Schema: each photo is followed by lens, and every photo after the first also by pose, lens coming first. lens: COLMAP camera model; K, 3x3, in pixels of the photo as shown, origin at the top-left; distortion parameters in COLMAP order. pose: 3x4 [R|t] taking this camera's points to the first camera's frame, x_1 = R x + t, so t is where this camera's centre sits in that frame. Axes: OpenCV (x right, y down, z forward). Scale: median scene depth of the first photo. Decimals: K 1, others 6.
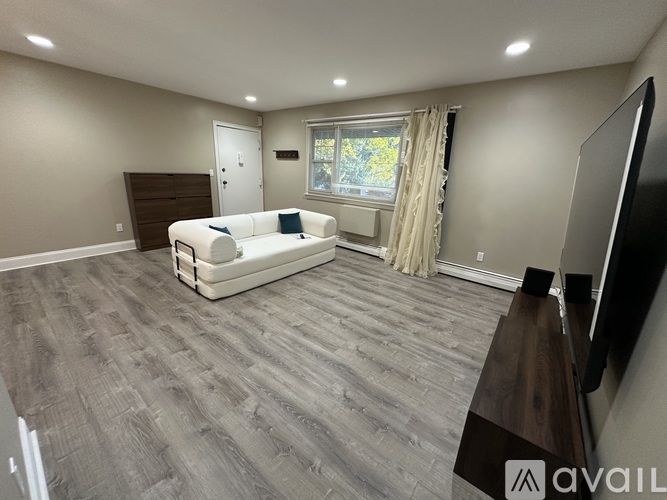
lens RADIAL K [[263.6, 0, 332.5], [0, 263.6, 246.8], [0, 0, 1]] dist [-0.014587, 0.000050]
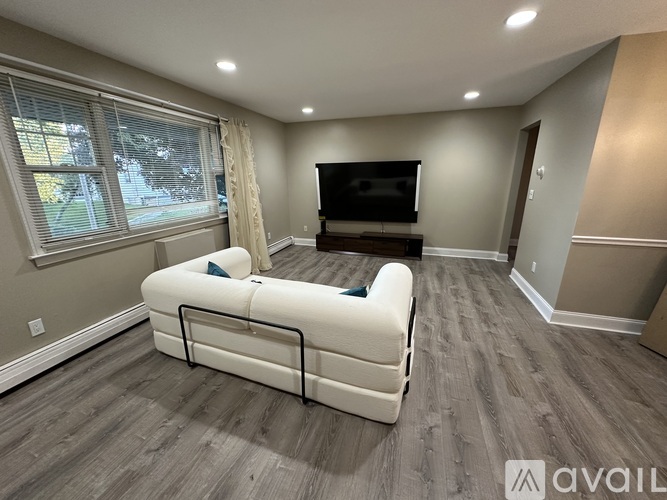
lens RADIAL K [[263.6, 0, 333.8], [0, 263.6, 246.8], [0, 0, 1]] dist [-0.014587, 0.000050]
pose [[-0.335699, -0.289278, 0.896451, -1.289972], [0.256775, 0.887534, 0.382556, -0.556185], [-0.906296, 0.358610, -0.223665, 1.575614]]
